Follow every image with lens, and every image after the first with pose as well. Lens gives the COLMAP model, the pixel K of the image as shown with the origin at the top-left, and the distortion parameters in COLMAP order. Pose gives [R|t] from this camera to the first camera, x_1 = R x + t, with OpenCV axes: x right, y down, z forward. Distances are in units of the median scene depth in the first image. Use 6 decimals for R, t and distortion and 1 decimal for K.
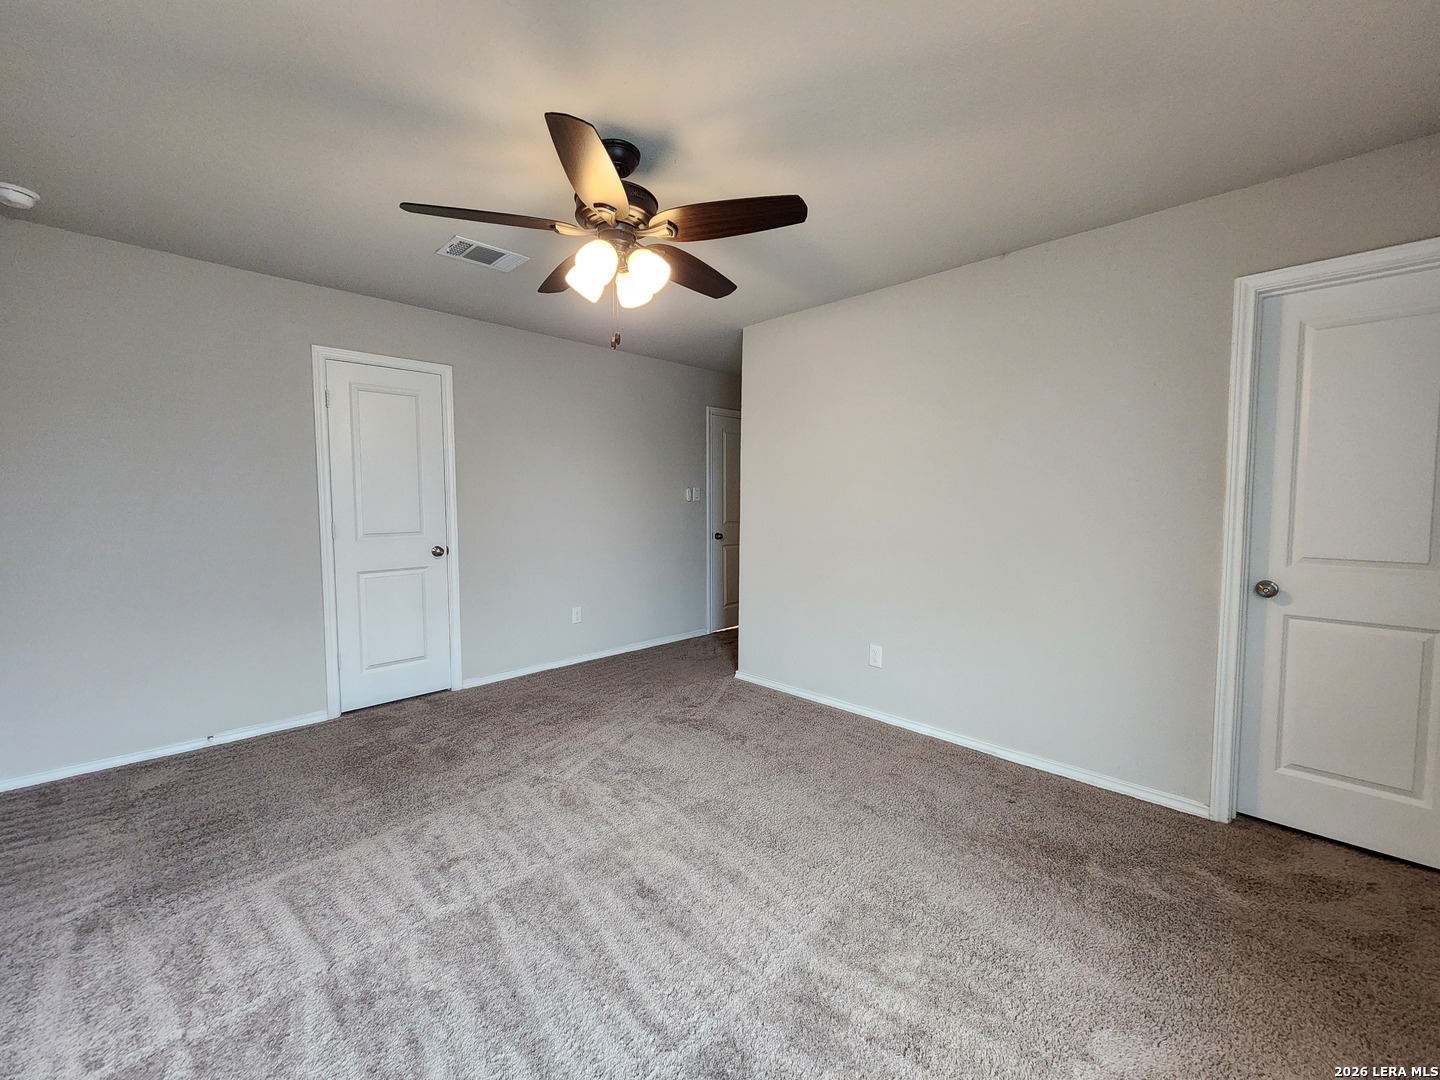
lens RADIAL K [[585.2, 0, 728.8], [0, 585.2, 540.3], [0, 0, 1]] dist [0.004499, -0.003702]
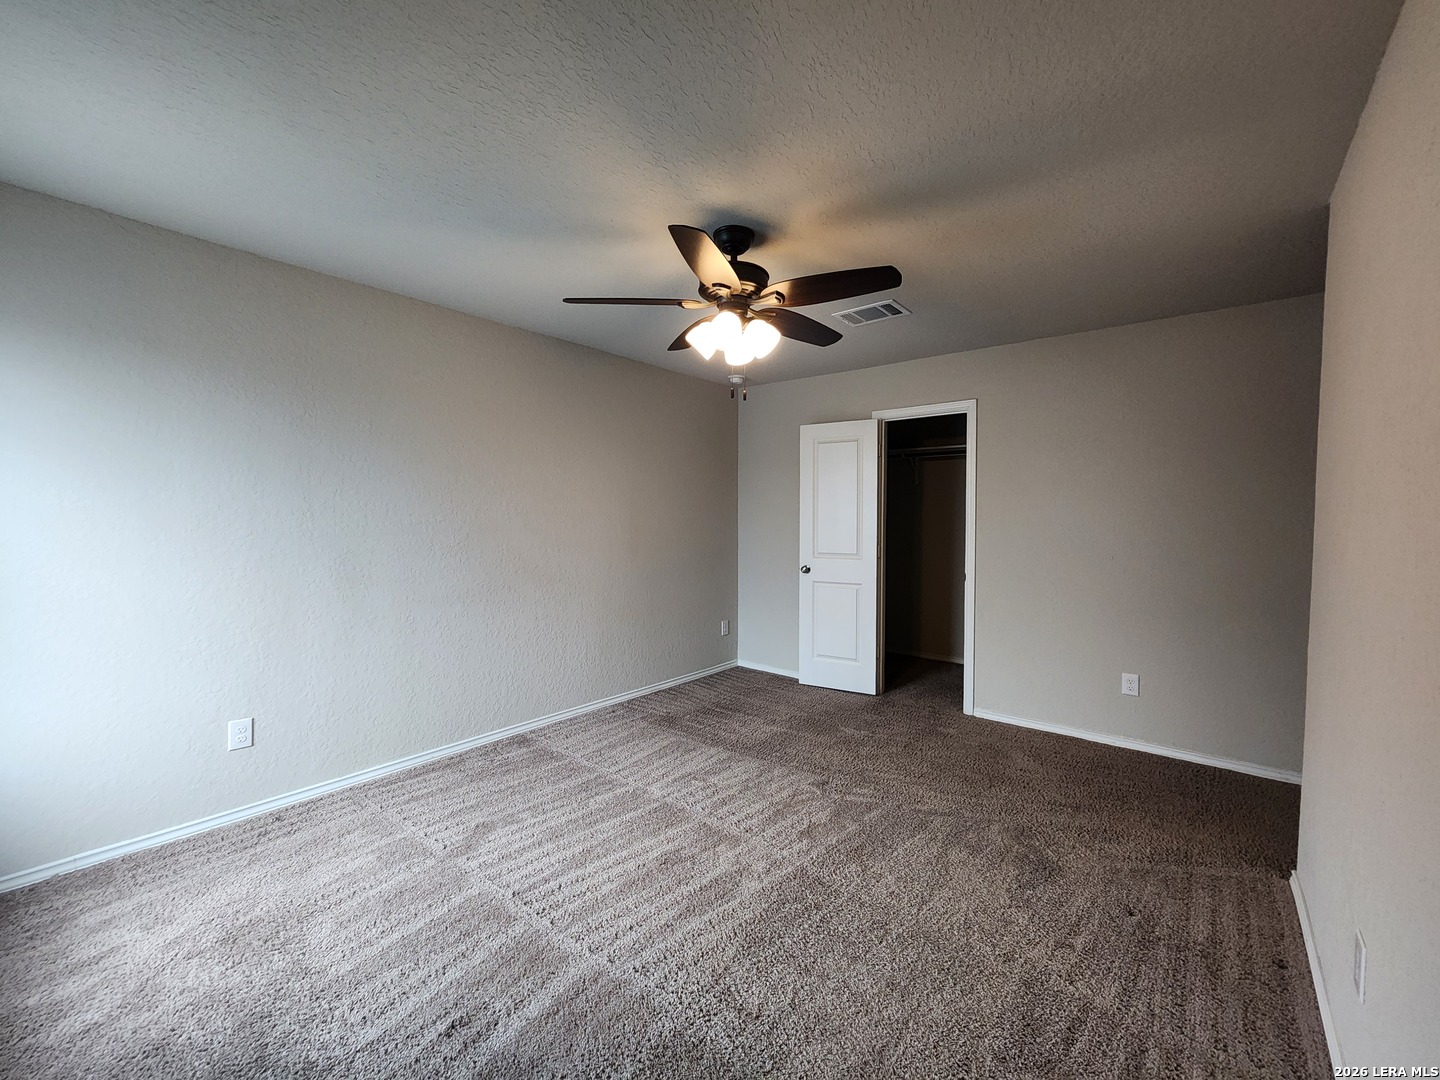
lens RADIAL K [[585.2, 0, 721.3], [0, 585.2, 542.8], [0, 0, 1]] dist [0.004499, -0.003702]
pose [[0.086494, 0.047162, -0.995135, 0.797349], [-0.075366, 0.996326, 0.040668, -0.078989], [0.993398, 0.071482, 0.089731, 0.749438]]
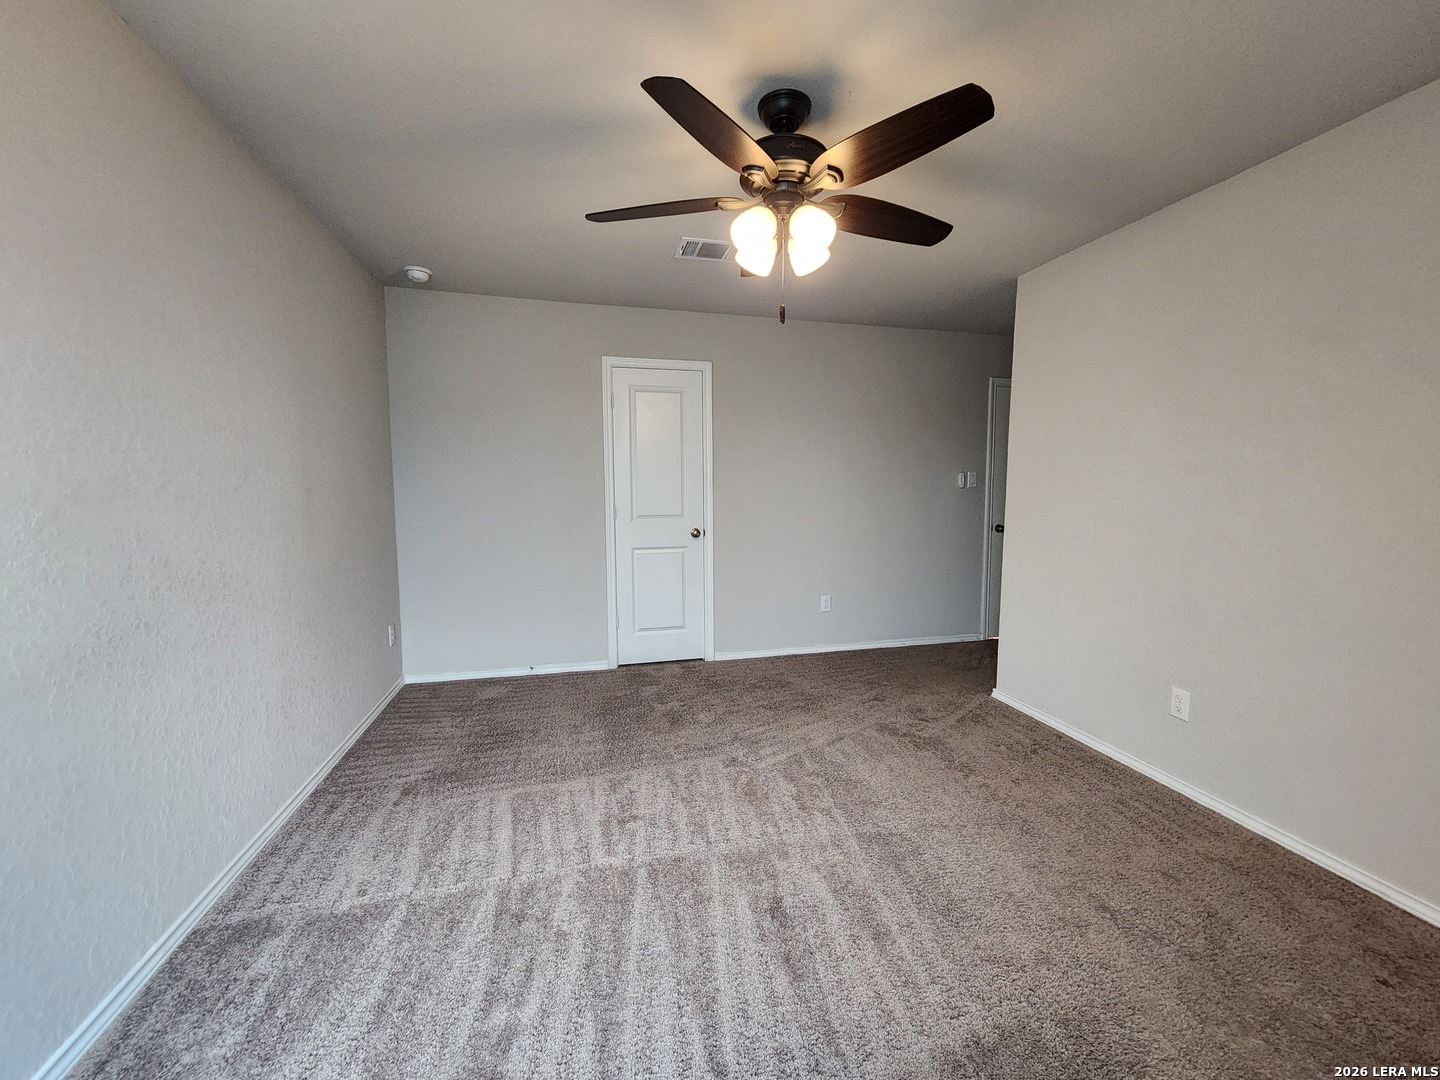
lens RADIAL K [[585.2, 0, 730.8], [0, 585.2, 536.8], [0, 0, 1]] dist [0.004499, -0.003702]
pose [[0.858782, 0.045608, -0.510307, 0.187131], [-0.036413, 0.998944, 0.028001, -0.010630], [0.511045, -0.005464, 0.859536, 0.136400]]
